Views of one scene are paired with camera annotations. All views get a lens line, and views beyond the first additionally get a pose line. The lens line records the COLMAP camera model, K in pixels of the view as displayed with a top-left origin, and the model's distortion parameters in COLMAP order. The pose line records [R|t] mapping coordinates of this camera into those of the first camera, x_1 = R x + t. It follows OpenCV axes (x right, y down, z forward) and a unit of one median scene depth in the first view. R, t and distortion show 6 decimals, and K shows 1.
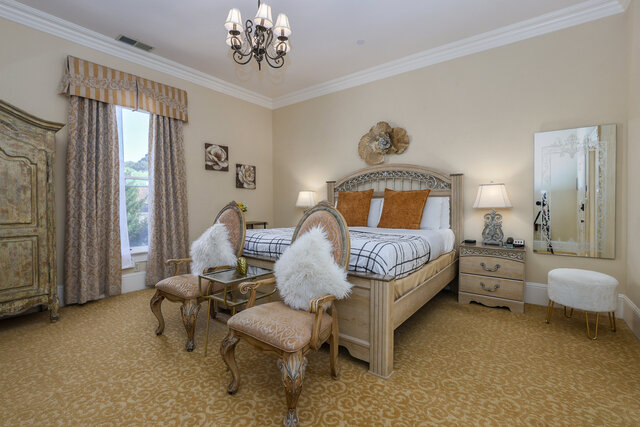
lens RADIAL K [[302.7, 0, 321.3], [0, 302.7, 201.5], [0, 0, 1]] dist [-0.003023, -0.000434]
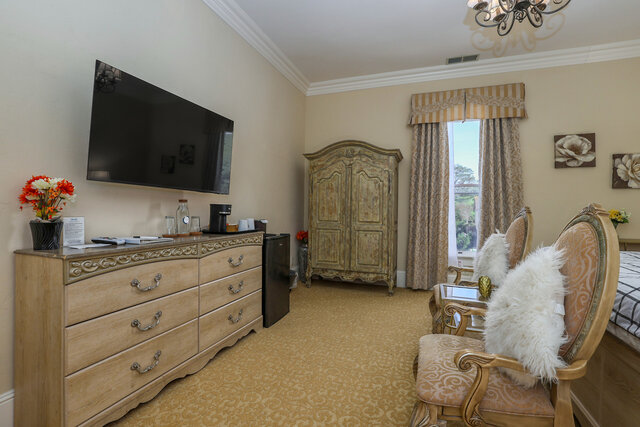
lens RADIAL K [[302.7, 0, 321.3], [0, 302.7, 201.5], [0, 0, 1]] dist [-0.003023, -0.000434]
pose [[0.299938, -0.015868, -0.953827, 0.258016], [-0.005753, 0.999813, -0.018442, 0.000619], [0.953941, 0.011018, 0.299791, 0.227425]]
